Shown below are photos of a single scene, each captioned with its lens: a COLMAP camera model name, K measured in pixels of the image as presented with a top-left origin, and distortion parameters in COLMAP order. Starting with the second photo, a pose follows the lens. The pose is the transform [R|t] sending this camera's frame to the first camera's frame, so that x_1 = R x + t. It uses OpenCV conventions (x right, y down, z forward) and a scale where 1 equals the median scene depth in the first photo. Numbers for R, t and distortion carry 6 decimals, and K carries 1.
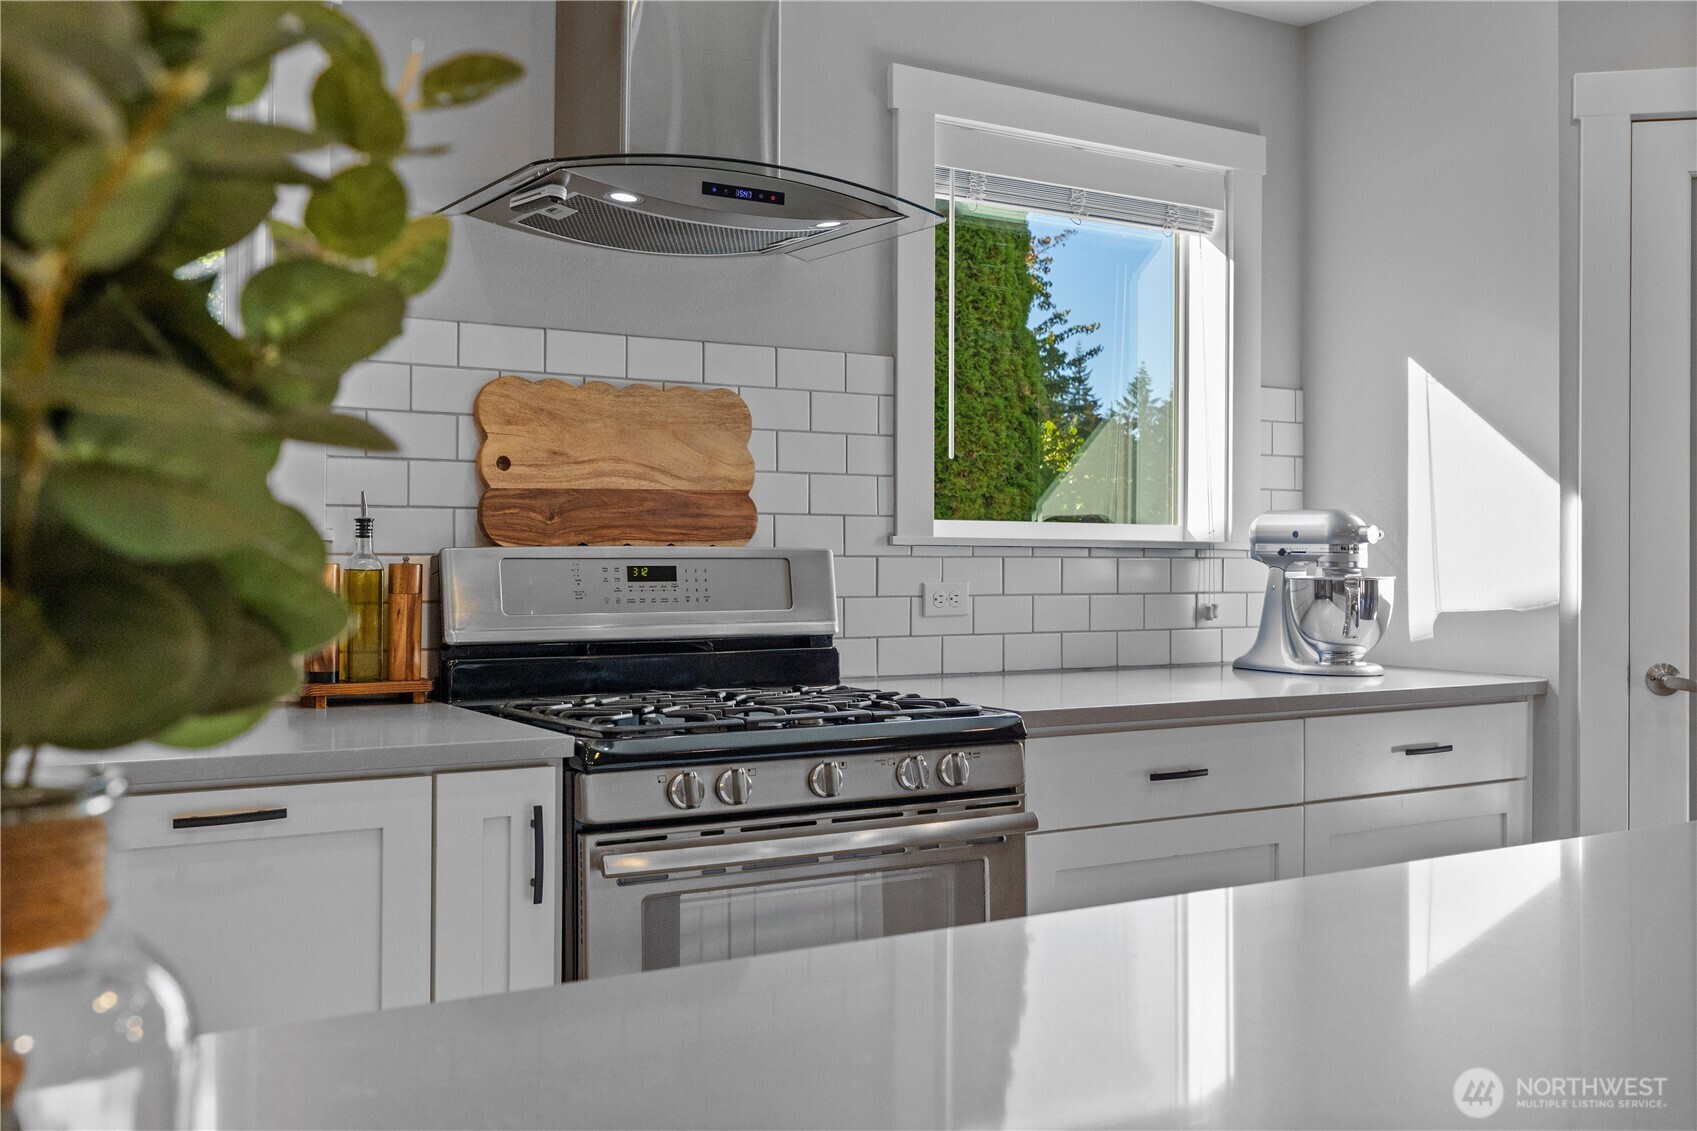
lens RADIAL K [[1526.2, 0, 858.8], [0, 1526.2, 558.4], [0, 0, 1]] dist [-0.019649, -0.007110]
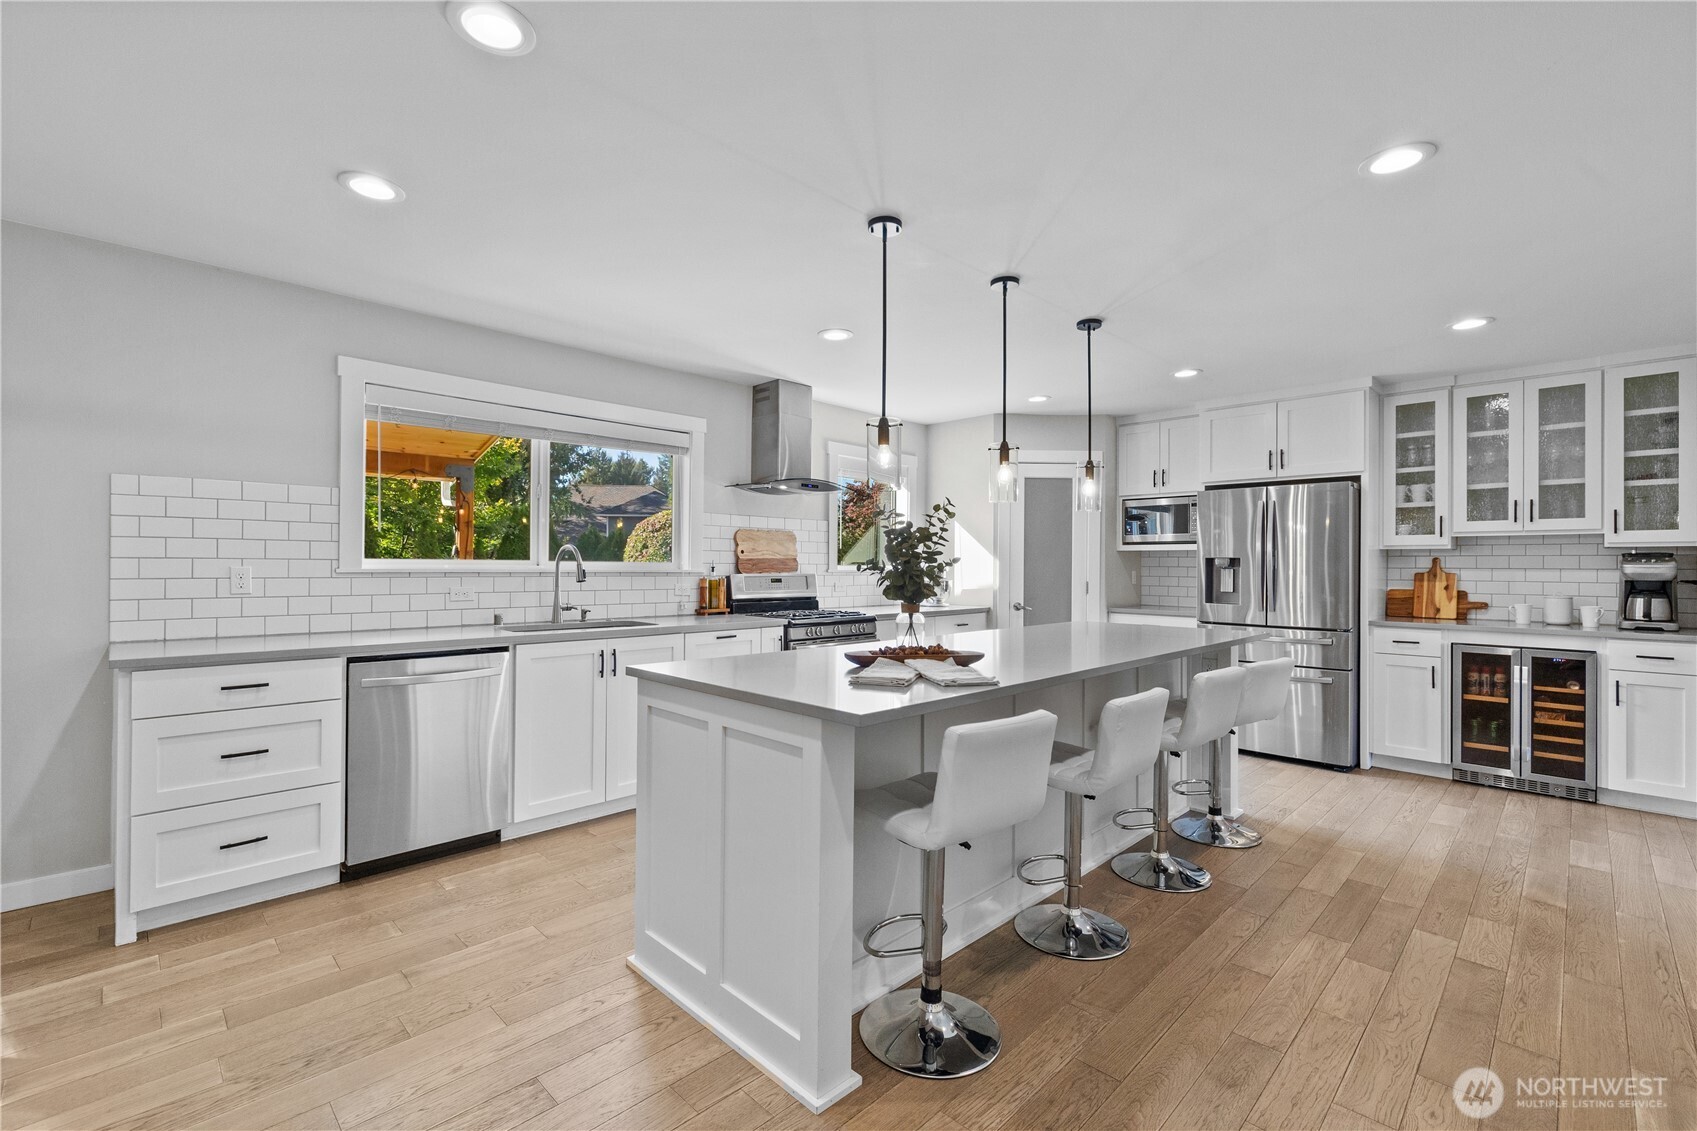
lens RADIAL K [[719.4, 0, 874.6], [0, 719.4, 565.9], [0, 0, 1]] dist [0.001769, 0.000963]
pose [[0.960580, 0.005643, 0.277947, -0.386507], [-0.007239, 0.999963, 0.004718, -0.035446], [-0.277910, -0.006544, 0.960585, -0.771620]]
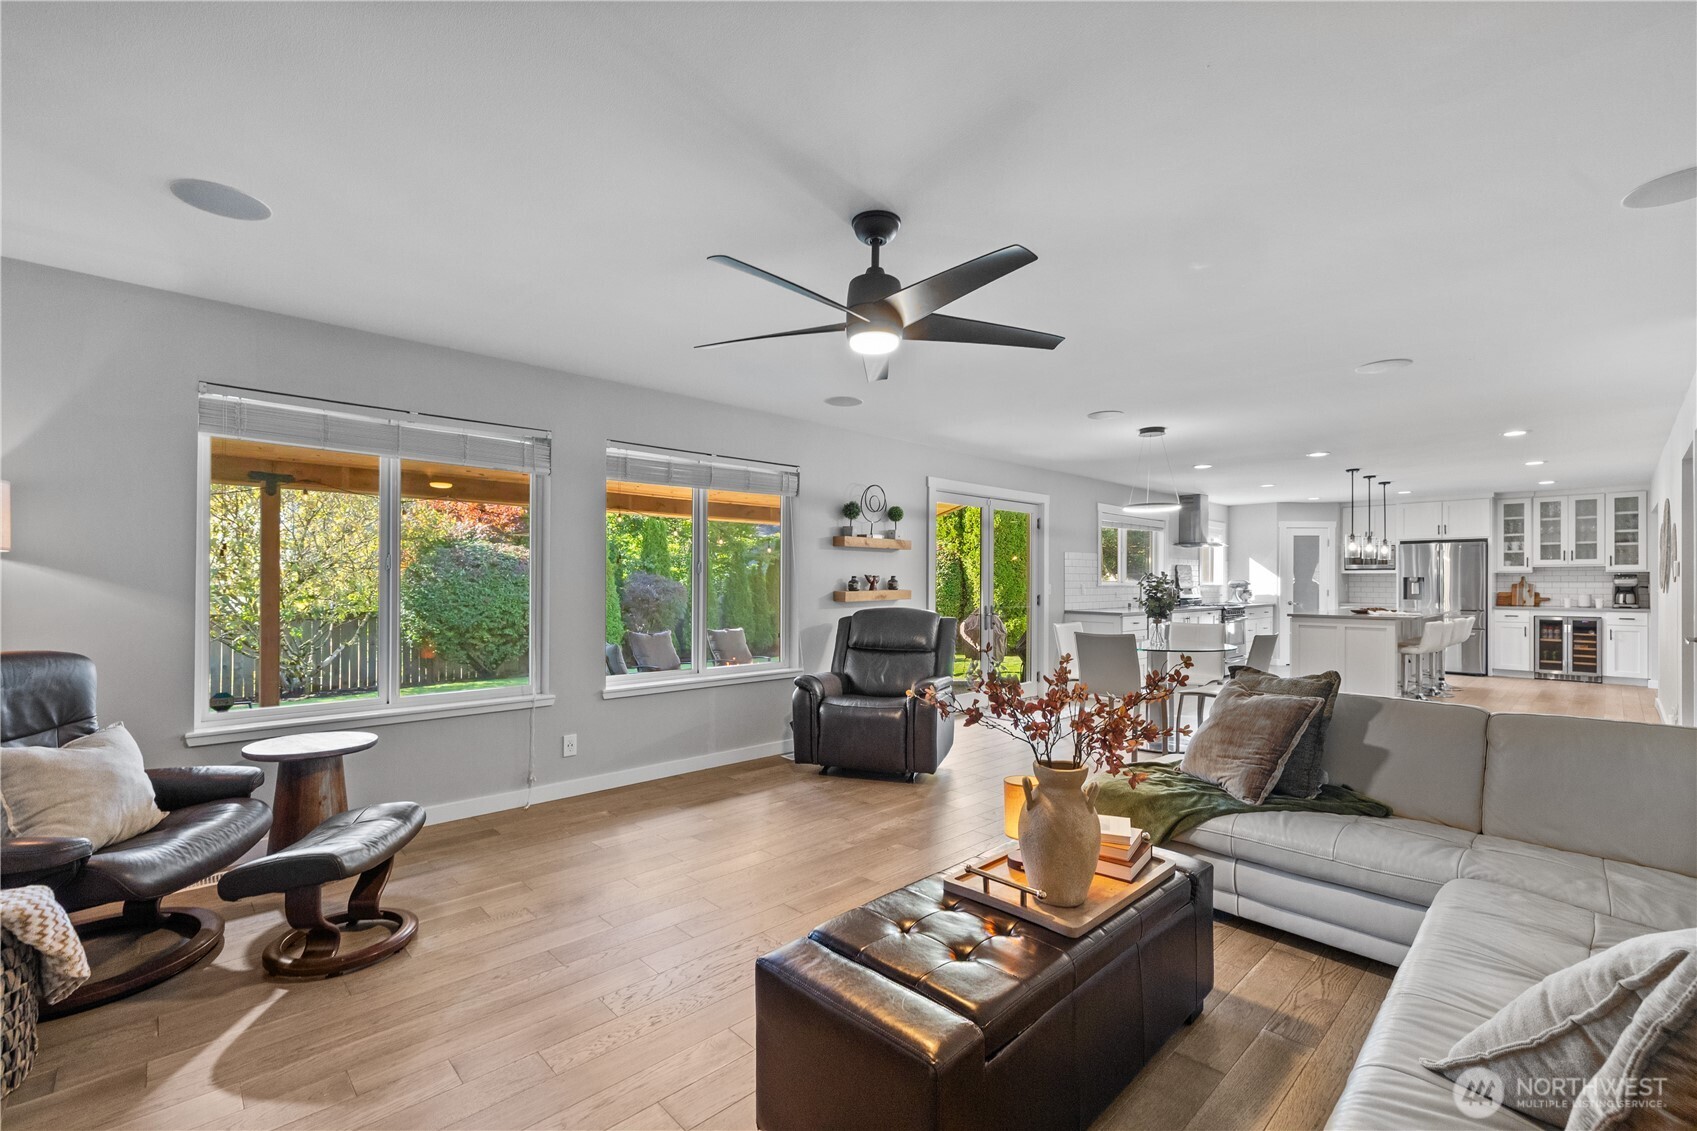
lens RADIAL K [[719.4, 0, 842.3], [0, 719.4, 586.4], [0, 0, 1]] dist [0.001769, 0.000963]
pose [[0.969313, -0.000158, 0.245828, -2.784597], [-0.002388, 0.999947, 0.010062, -0.036626], [-0.245817, -0.010341, 0.969261, -2.135672]]
